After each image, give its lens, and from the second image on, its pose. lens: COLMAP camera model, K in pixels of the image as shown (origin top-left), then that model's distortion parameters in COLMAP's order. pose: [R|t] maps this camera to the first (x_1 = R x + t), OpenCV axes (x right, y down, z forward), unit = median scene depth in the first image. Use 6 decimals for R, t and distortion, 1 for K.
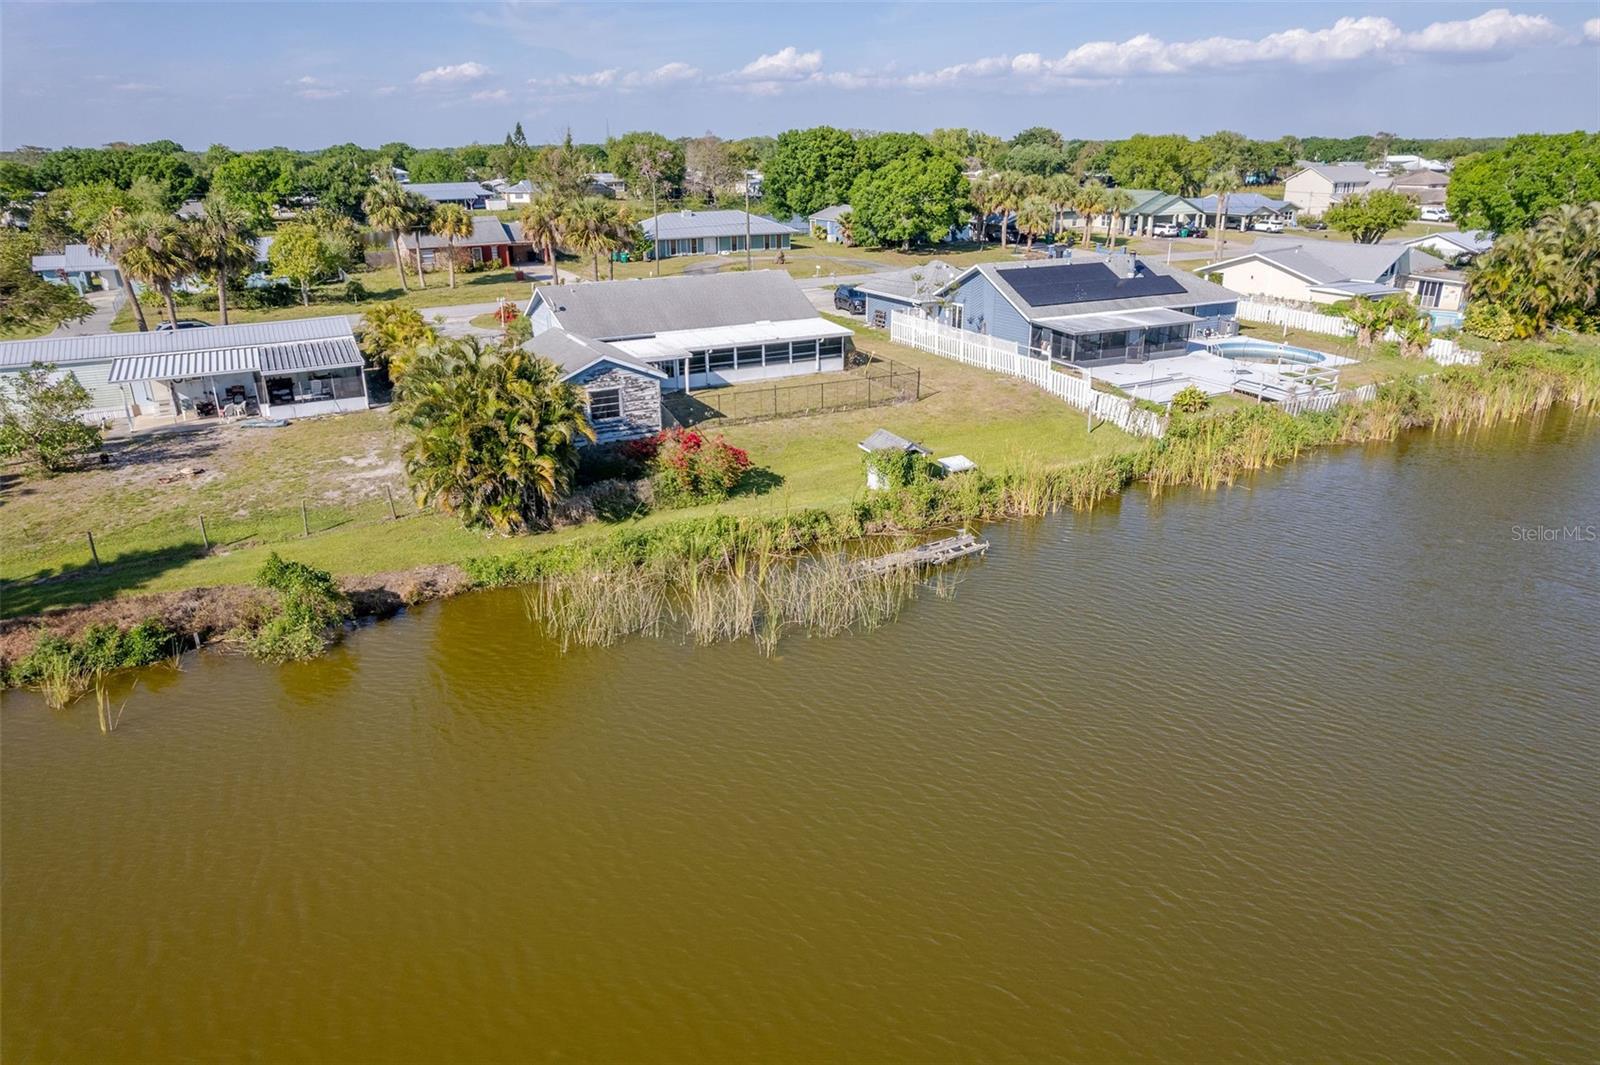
lens RADIAL K [[1025.4, 0, 805.8], [0, 1025.4, 536.8], [0, 0, 1]] dist [-0.078469, 0.072863]
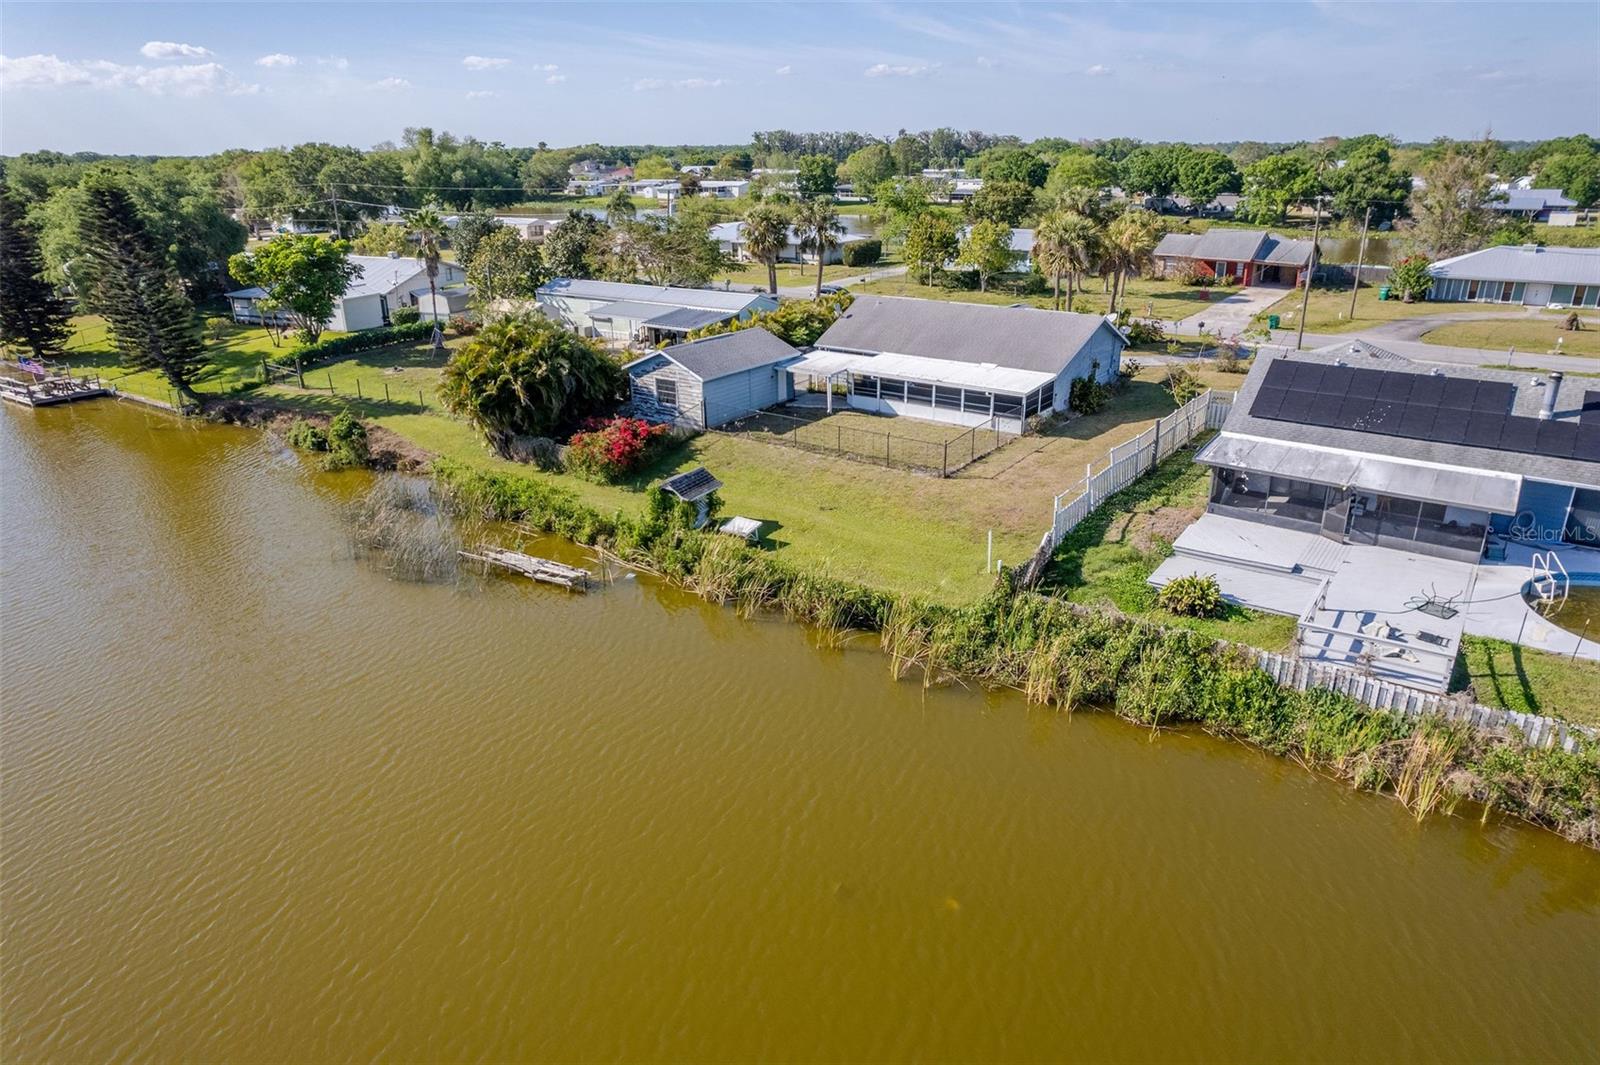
lens RADIAL K [[1025.4, 0, 805.8], [0, 1025.4, 536.8], [0, 0, 1]] dist [-0.078469, 0.072863]
pose [[0.445559, 0.324140, -0.834512, 0.701498], [-0.316460, 0.928997, 0.191877, -0.192005], [0.837455, 0.178597, 0.516501, 0.422219]]
